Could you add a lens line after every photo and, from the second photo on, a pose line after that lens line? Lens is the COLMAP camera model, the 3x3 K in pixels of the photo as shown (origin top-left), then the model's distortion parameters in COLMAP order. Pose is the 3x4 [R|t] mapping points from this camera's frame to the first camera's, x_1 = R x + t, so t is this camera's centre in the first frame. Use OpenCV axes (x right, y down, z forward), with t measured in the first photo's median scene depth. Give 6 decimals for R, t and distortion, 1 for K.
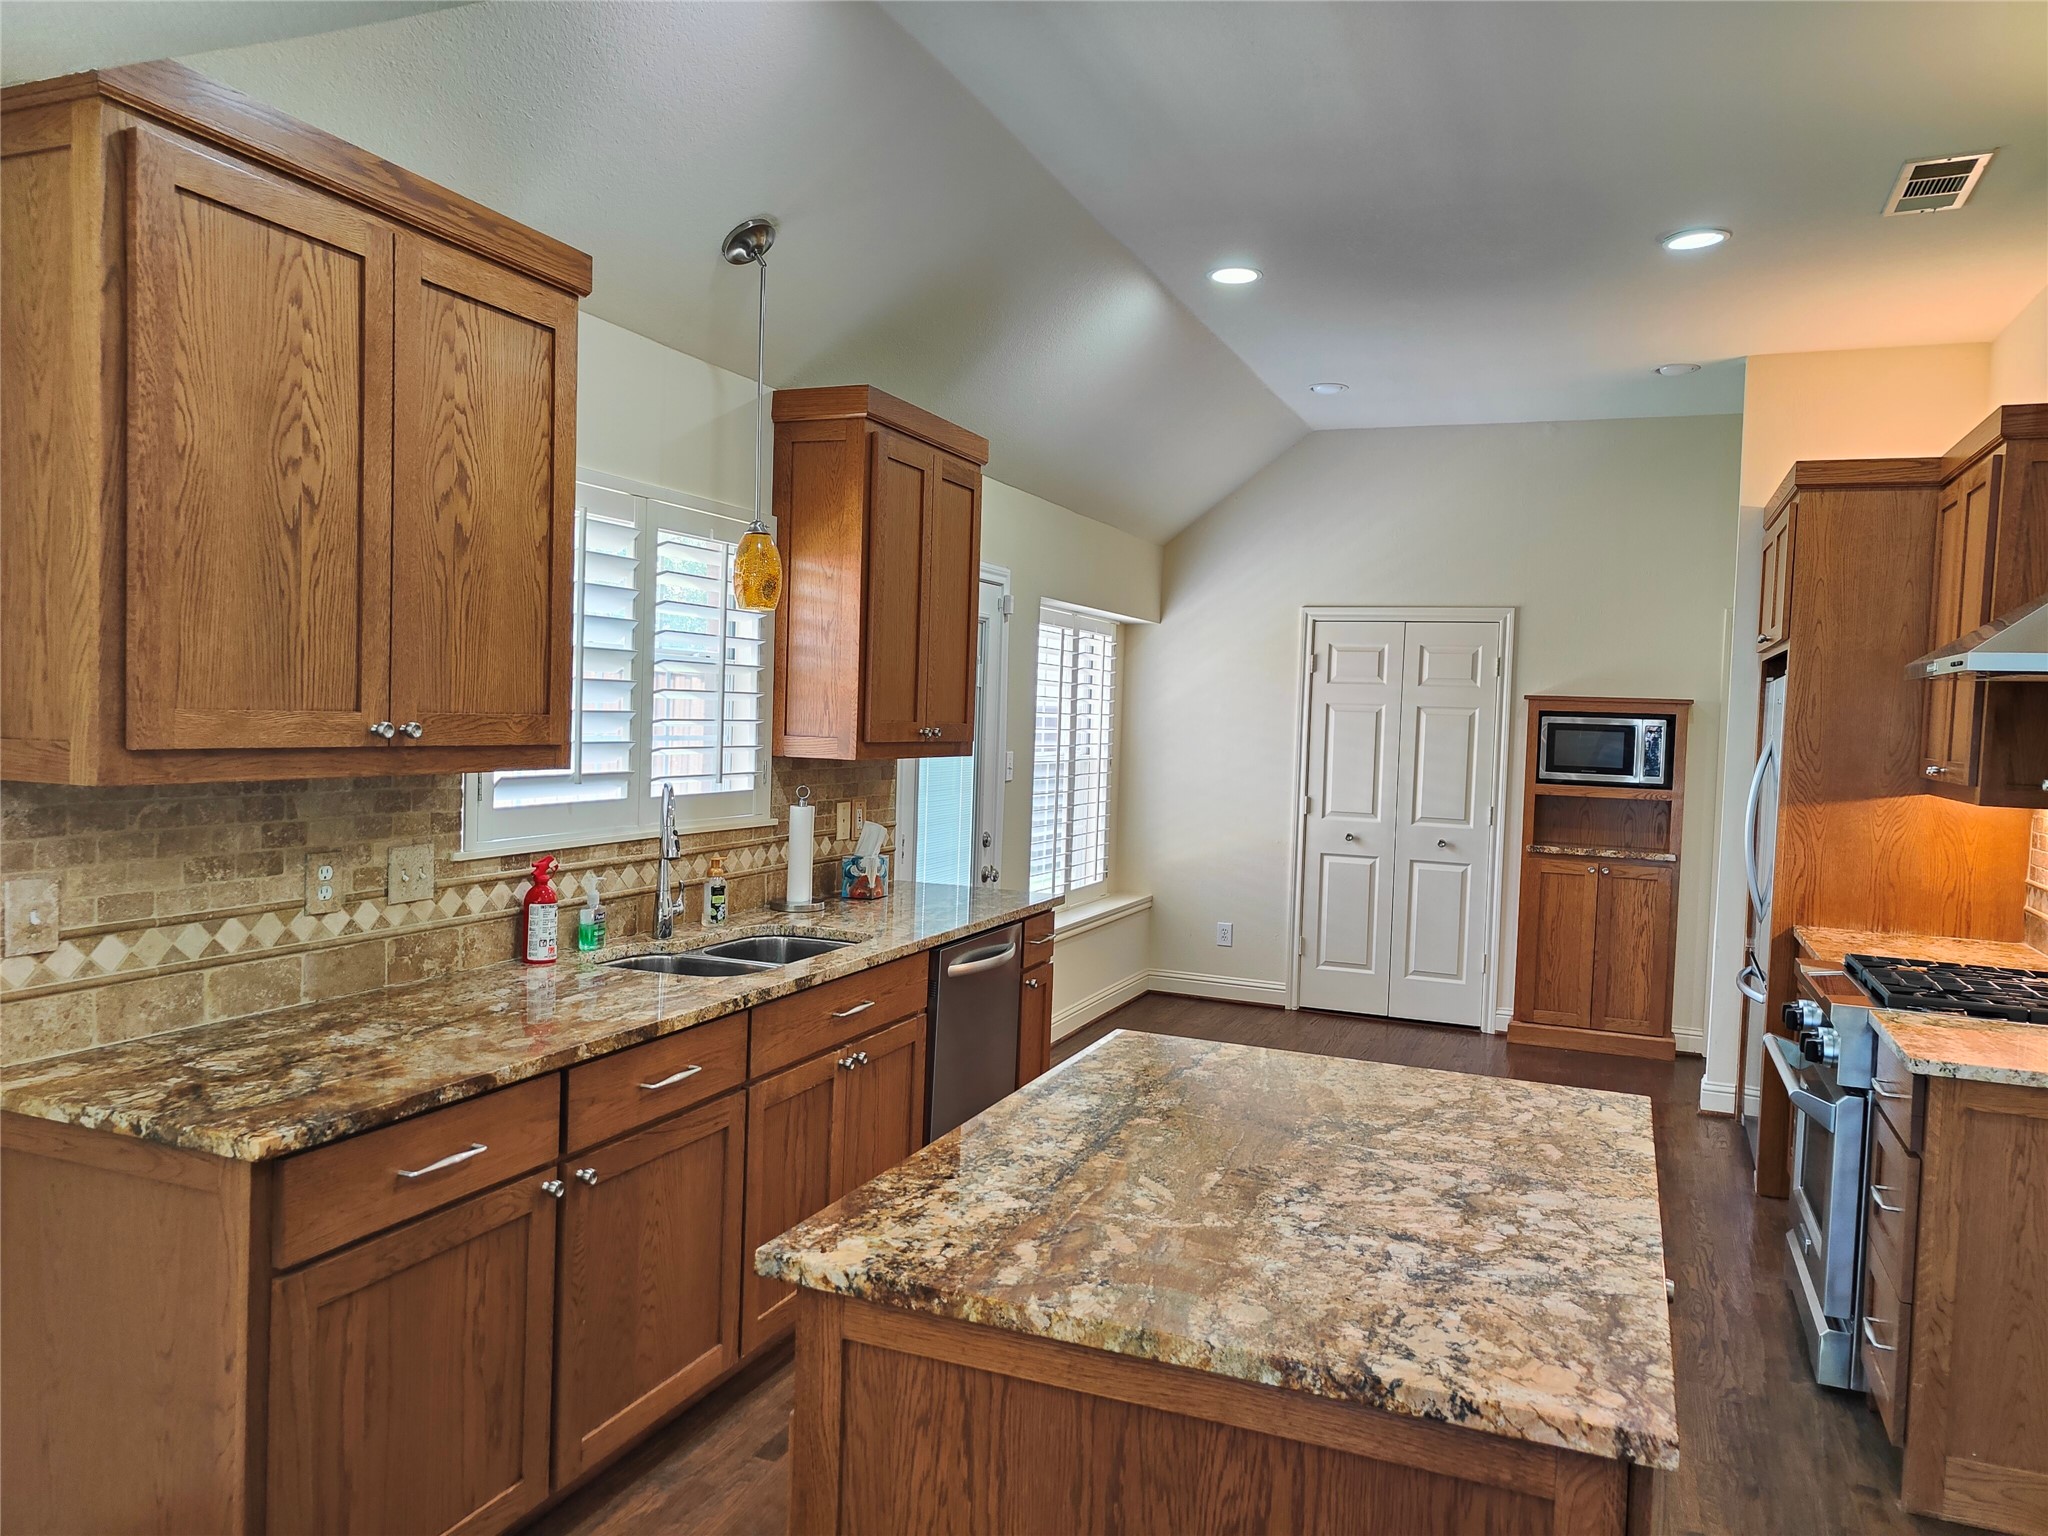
lens RADIAL K [[1427.4, 0, 1040.8], [0, 1427.4, 766.9], [0, 0, 1]] dist [0.010548, 0.001154]
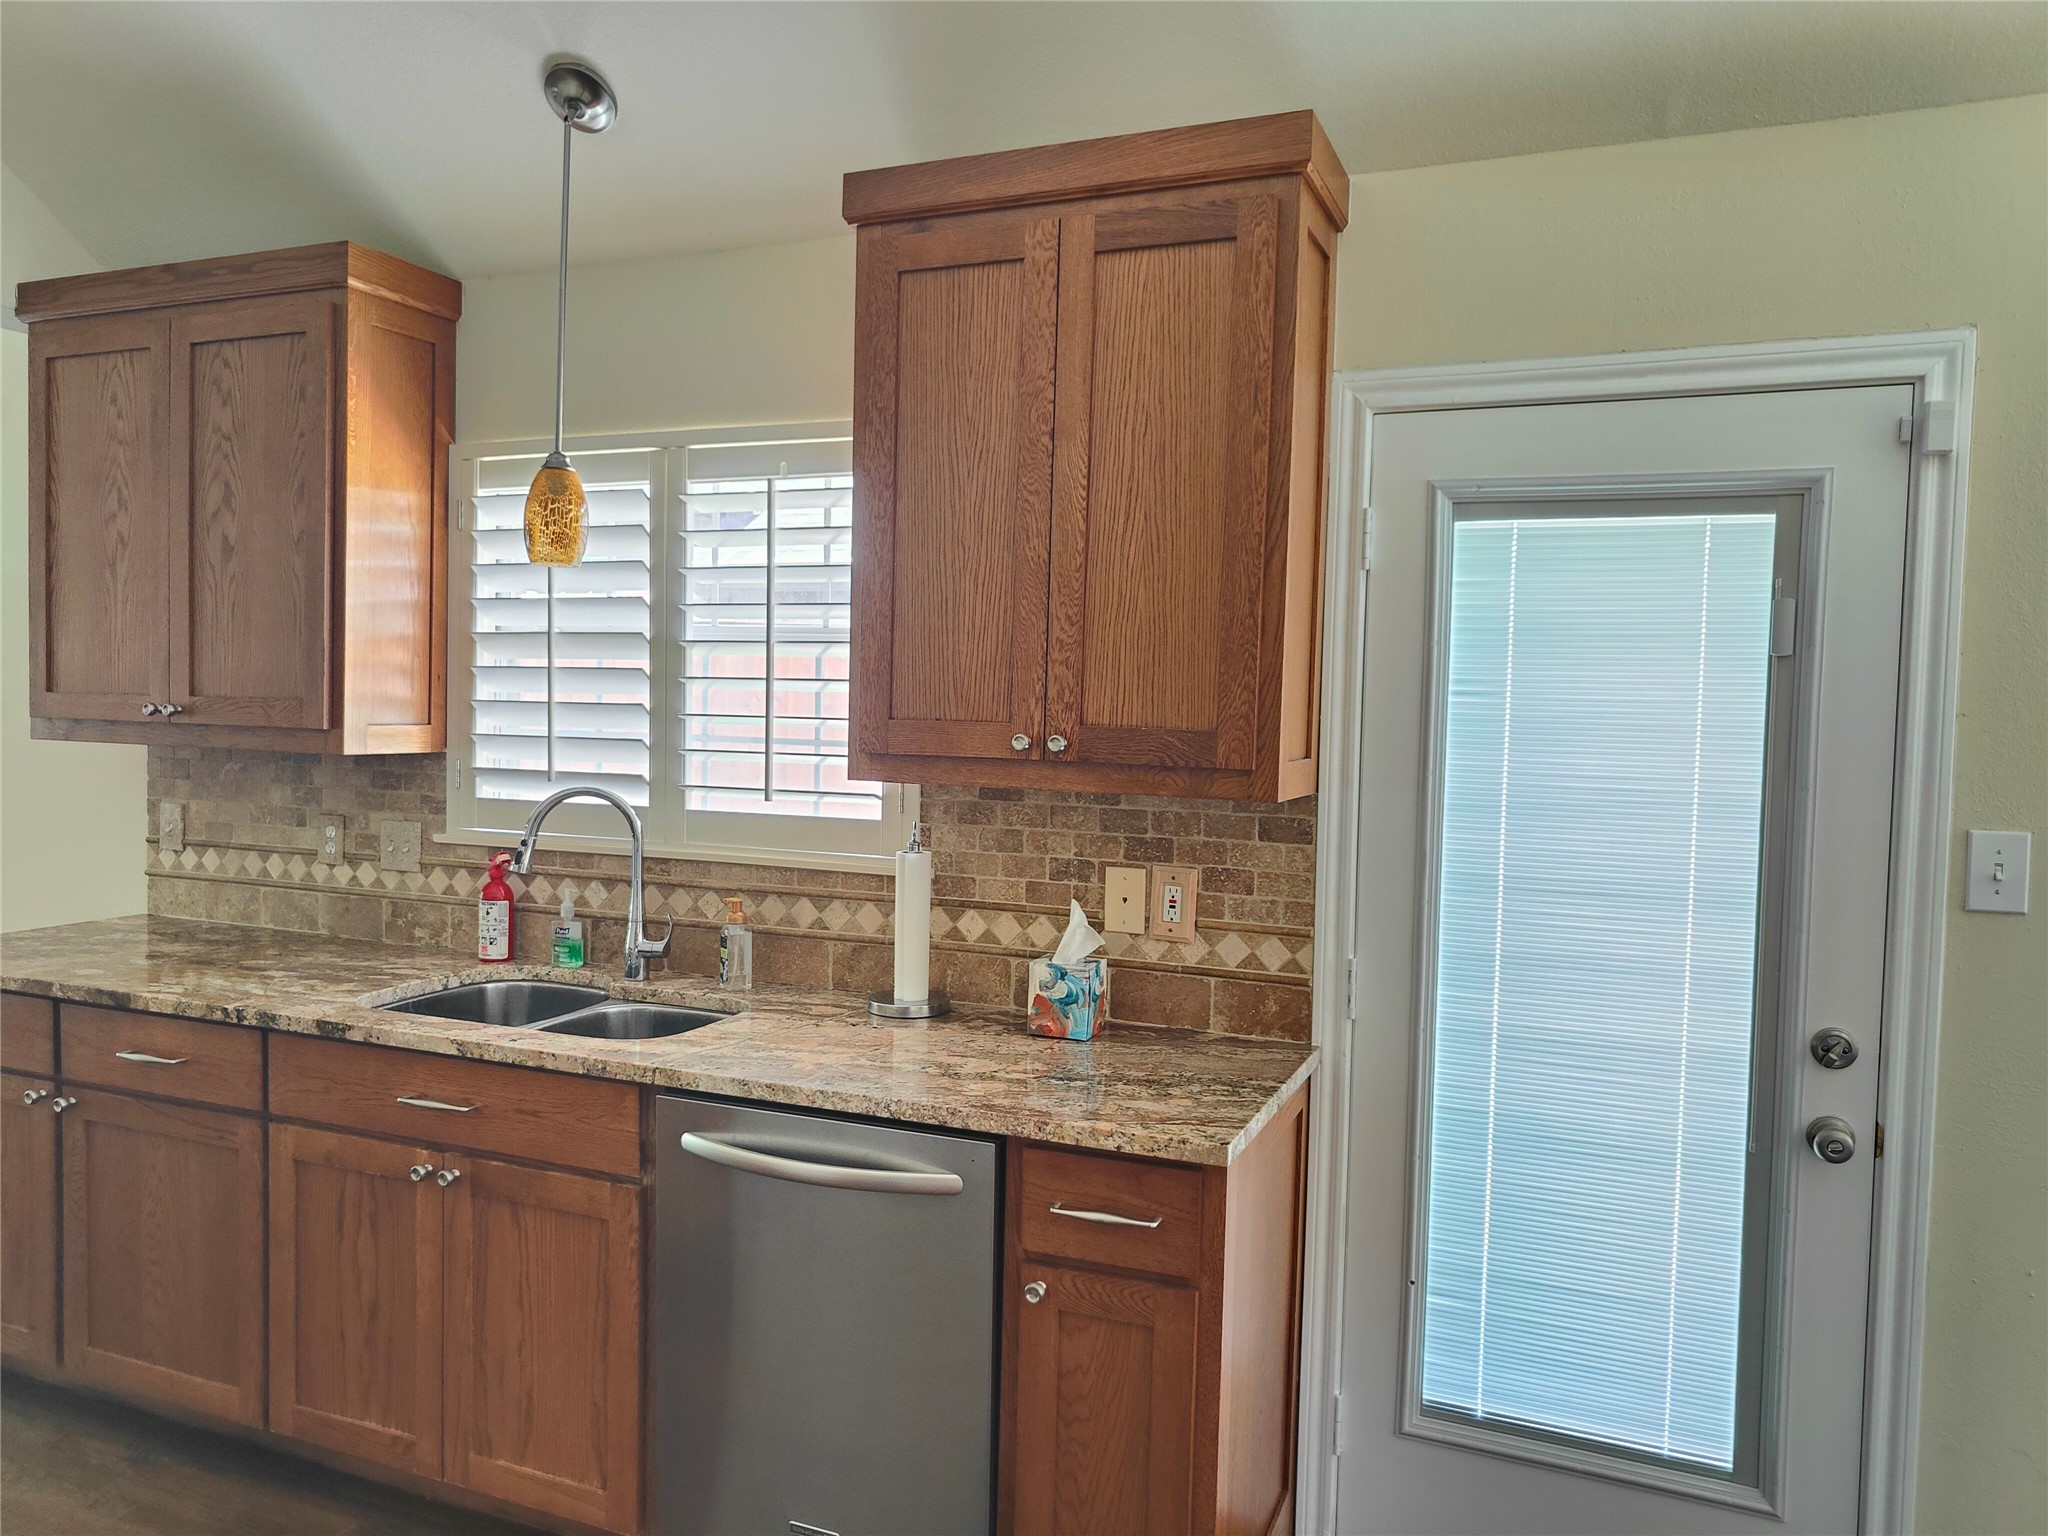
lens RADIAL K [[1444.5, 0, 1022.7], [0, 1444.5, 762.8], [0, 0, 1]] dist [0.008776, -0.002049]
pose [[-0.012369, 0.010936, -0.999864, 0.790531], [-0.061262, 0.998053, 0.011675, -0.038718], [0.998045, 0.061398, -0.011675, 1.713825]]
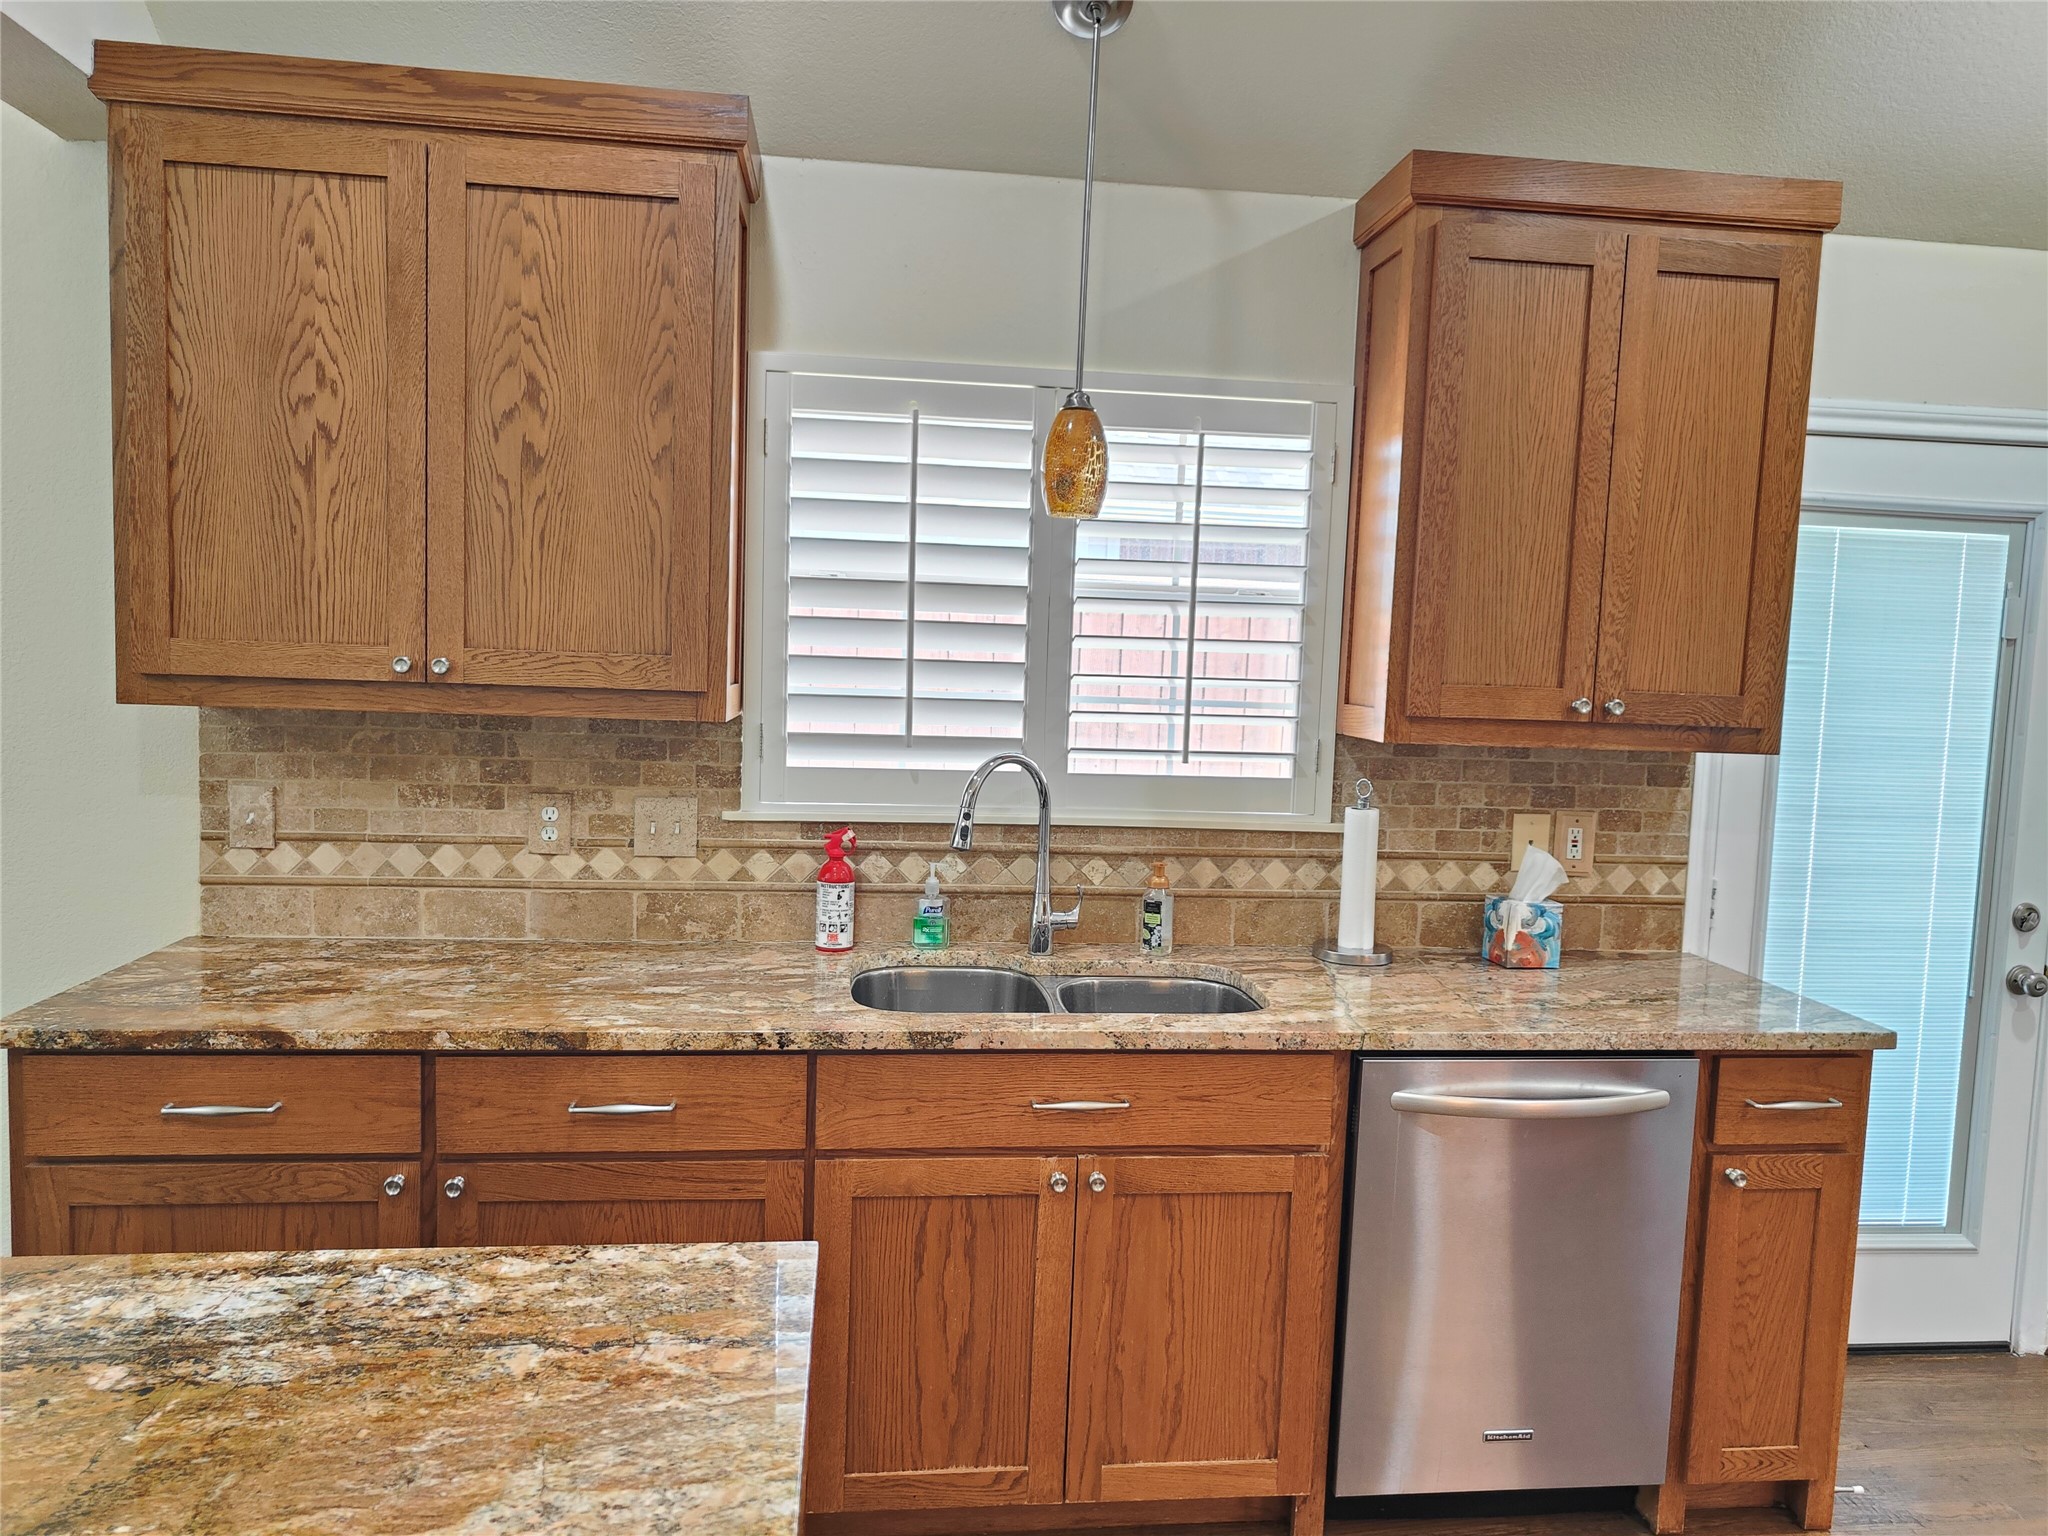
lens RADIAL K [[1442.0, 0, 1041.2], [0, 1442.0, 767.5], [0, 0, 1]] dist [0.011210, -0.004139]
pose [[0.480689, 0.056953, -0.875040, 0.583816], [-0.053794, 0.997924, 0.035400, -0.013283], [0.875239, 0.030056, 0.482755, 0.865699]]
